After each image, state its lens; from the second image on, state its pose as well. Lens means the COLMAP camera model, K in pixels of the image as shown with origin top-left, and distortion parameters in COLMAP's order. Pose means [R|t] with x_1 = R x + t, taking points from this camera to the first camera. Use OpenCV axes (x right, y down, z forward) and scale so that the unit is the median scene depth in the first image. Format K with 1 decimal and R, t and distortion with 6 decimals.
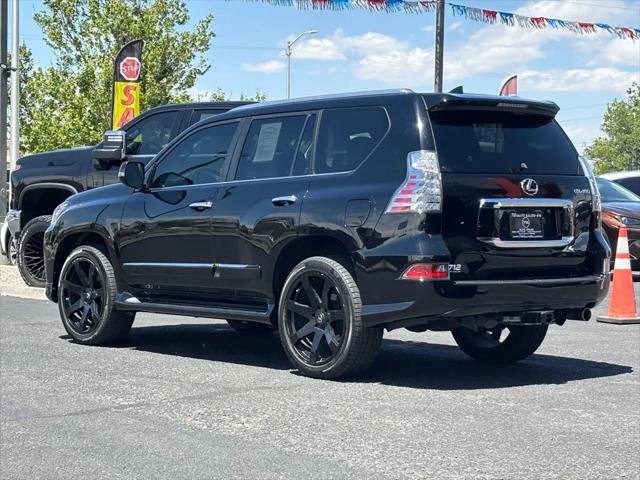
lens RADIAL K [[1482.7, 0, 293.0], [0, 1482.7, 272.6], [0, 0, 1]] dist [0.164526, 0.000000]
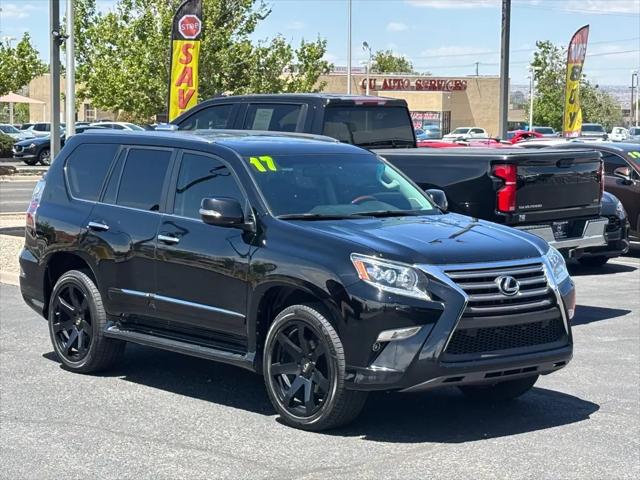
lens RADIAL K [[1482.7, 0, 320.7], [0, 1482.7, 236.4], [0, 0, 1]] dist [0.164526, 0.000000]
pose [[0.999714, -0.003451, -0.023680, 0.001354], [0.004039, 0.999683, 0.024833, -0.080522], [0.023586, -0.024922, 0.999411, 0.083815]]
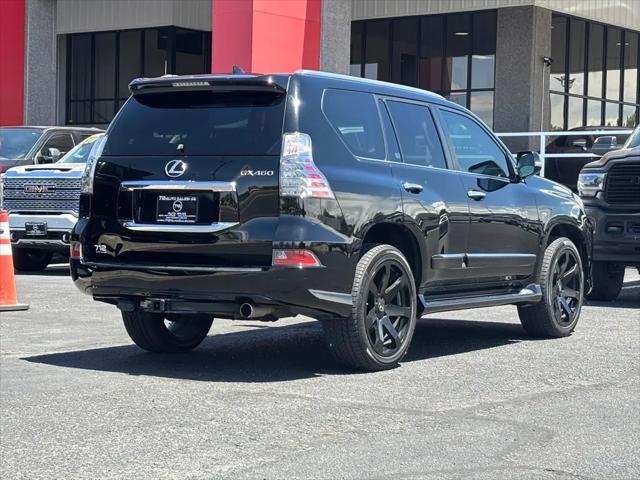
lens RADIAL K [[1482.7, 0, 310.2], [0, 1482.7, 232.5], [0, 0, 1]] dist [0.164526, 0.000000]
pose [[0.297091, 0.018612, -0.954668, 1.034604], [-0.056156, 0.998420, 0.001990, -0.022367], [0.953196, 0.053019, 0.297667, 0.759392]]
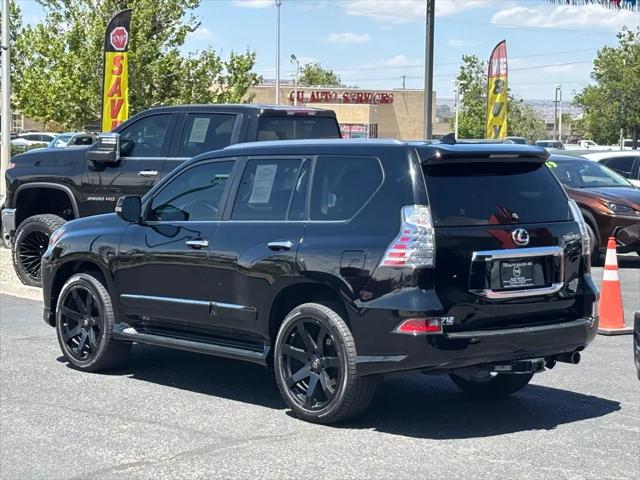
lens RADIAL K [[1482.7, 0, 297.7], [0, 1482.7, 258.1], [0, 0, 1]] dist [0.164526, 0.000000]
pose [[0.999948, -0.001671, 0.010024, -0.003883], [0.001359, 0.999518, 0.031005, -0.071110], [-0.010071, -0.030989, 0.999469, -0.017123]]
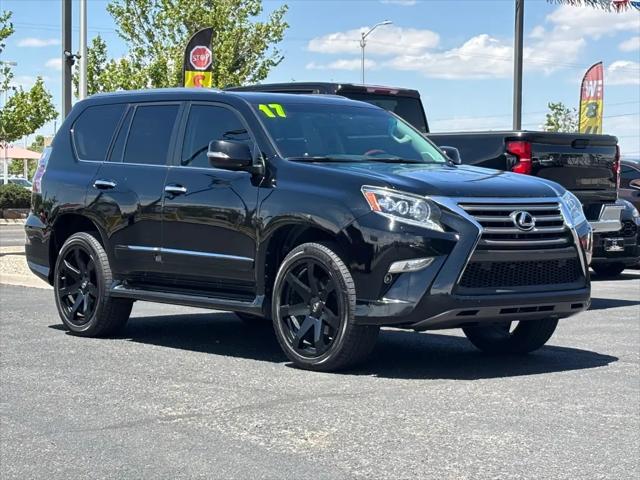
lens RADIAL K [[1482.7, 0, 322.2], [0, 1482.7, 238.3], [0, 0, 1]] dist [0.164526, 0.000000]
pose [[0.999501, -0.004027, -0.031333, 0.002234], [0.003434, 0.999814, -0.018973, 0.001371], [0.031403, 0.018856, 0.999329, 0.107177]]
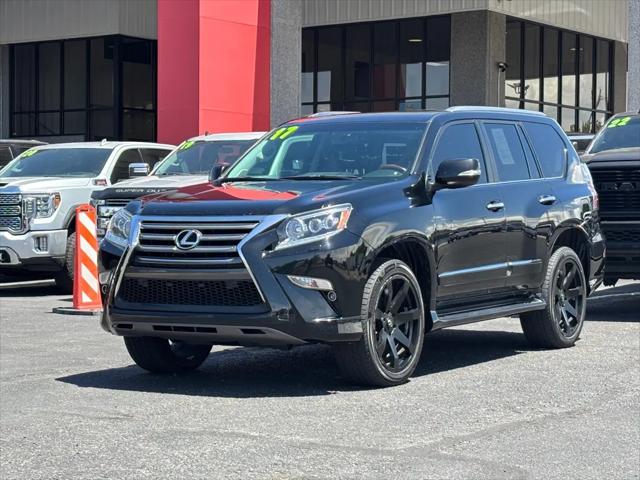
lens RADIAL K [[1482.7, 0, 332.7], [0, 1482.7, 230.7], [0, 0, 1]] dist [0.164526, 0.000000]
pose [[0.338783, 0.005914, -0.940846, 0.959280], [-0.039227, 0.999200, -0.007844, -0.027023], [0.940046, 0.039564, 0.338744, 0.790562]]
